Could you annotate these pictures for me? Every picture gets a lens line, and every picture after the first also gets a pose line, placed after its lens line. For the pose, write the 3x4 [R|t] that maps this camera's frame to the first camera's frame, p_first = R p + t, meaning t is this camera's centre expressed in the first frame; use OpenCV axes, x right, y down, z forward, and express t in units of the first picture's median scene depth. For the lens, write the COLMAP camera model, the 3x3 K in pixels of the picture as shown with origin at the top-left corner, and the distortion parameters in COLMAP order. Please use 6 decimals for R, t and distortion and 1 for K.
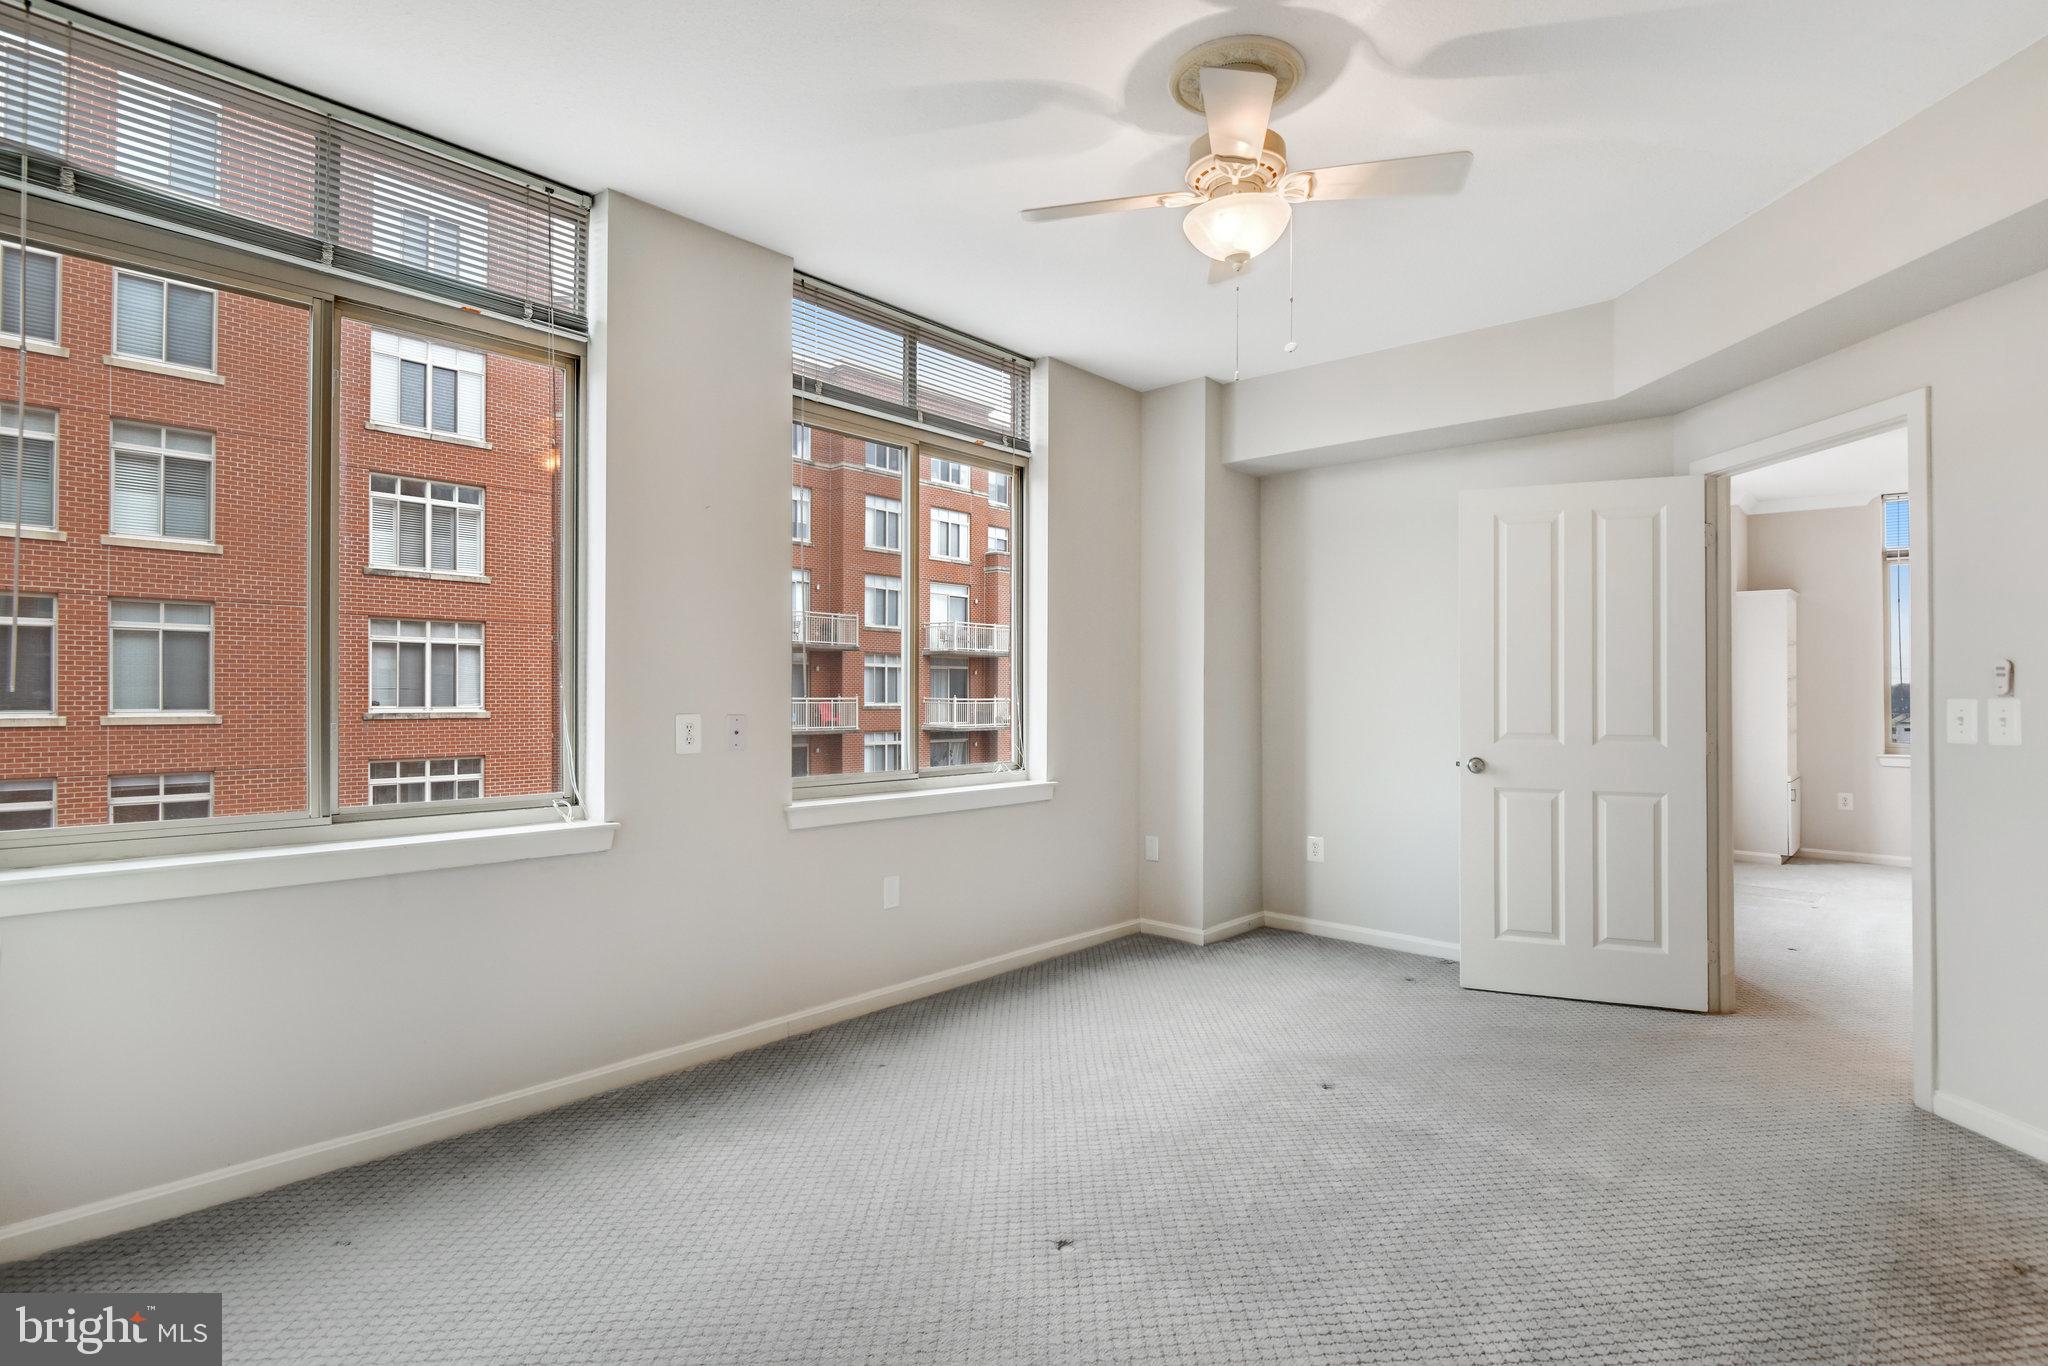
lens RADIAL K [[1006.9, 0, 1015.9], [0, 1006.9, 692.7], [0, 0, 1]] dist [0.002408, -0.015079]
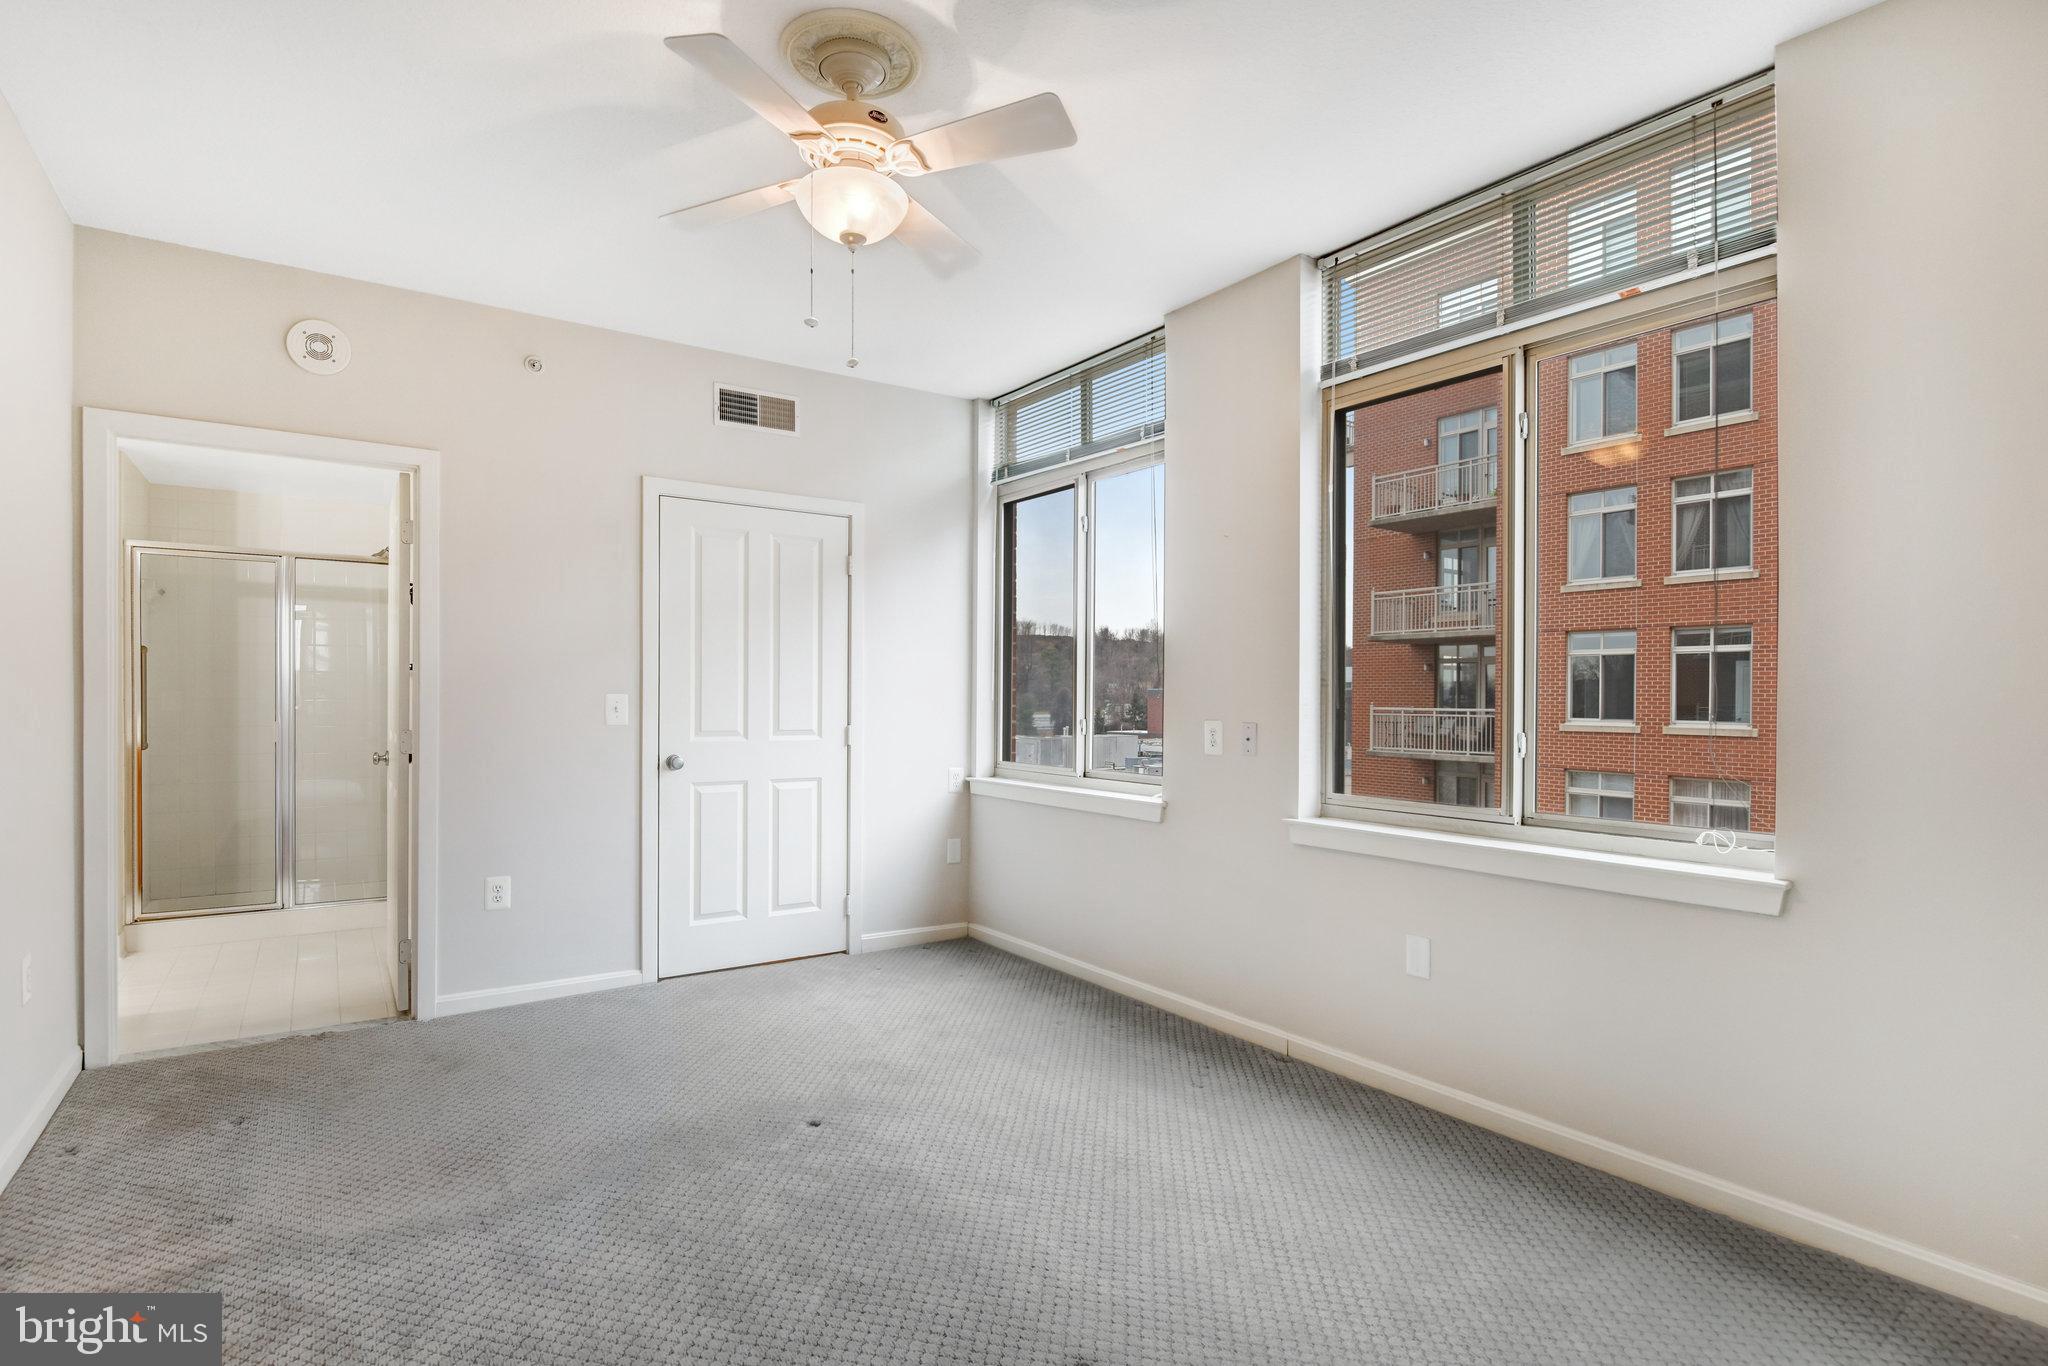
lens RADIAL K [[1006.9, 0, 1015.9], [0, 1006.9, 692.7], [0, 0, 1]] dist [0.002408, -0.015079]
pose [[-0.207952, -0.013896, -0.978040, 0.848458], [-0.013074, 0.999849, -0.011426, 0.005553], [0.978052, 0.010411, -0.208102, 1.012771]]
